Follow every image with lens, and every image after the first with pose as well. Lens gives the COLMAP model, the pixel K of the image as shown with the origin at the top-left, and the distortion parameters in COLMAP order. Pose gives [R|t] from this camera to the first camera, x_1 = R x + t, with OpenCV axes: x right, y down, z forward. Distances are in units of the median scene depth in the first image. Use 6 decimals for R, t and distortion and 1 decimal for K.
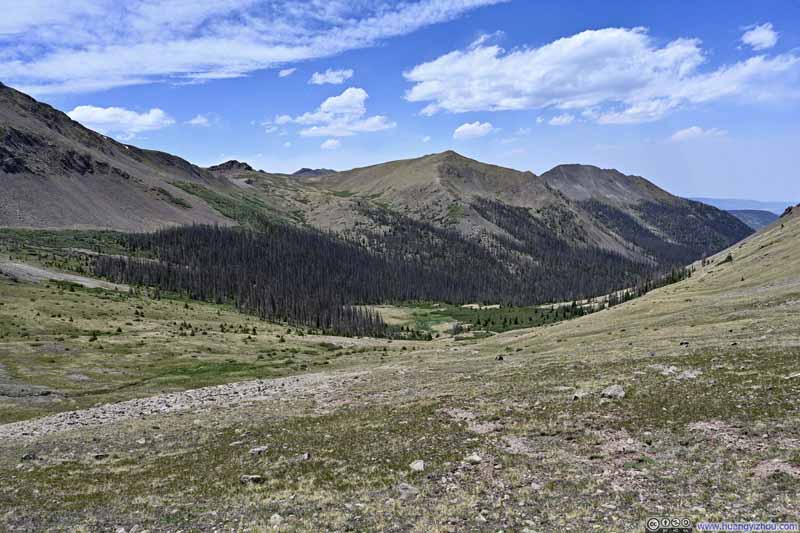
lens RADIAL K [[617.2, 0, 401.5], [0, 617.2, 267.7], [0, 0, 1]] dist [0.004409, -0.001641]
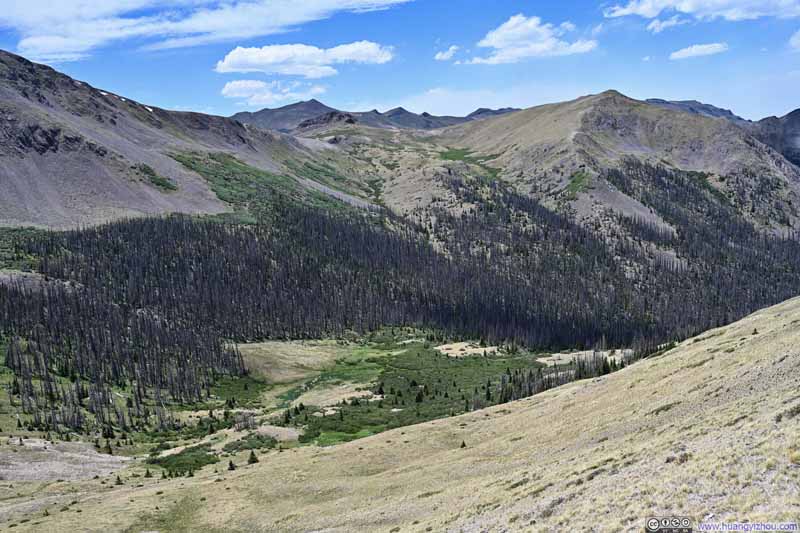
lens RADIAL K [[773.9, 0, 398.4], [0, 773.9, 265.6], [0, 0, 1]] dist [-0.000176, 0.000000]
pose [[0.951023, 0.035470, -0.307077, 0.169183], [-0.020079, 0.998385, 0.053138, -0.038498], [0.308466, -0.044369, 0.950200, 0.082062]]
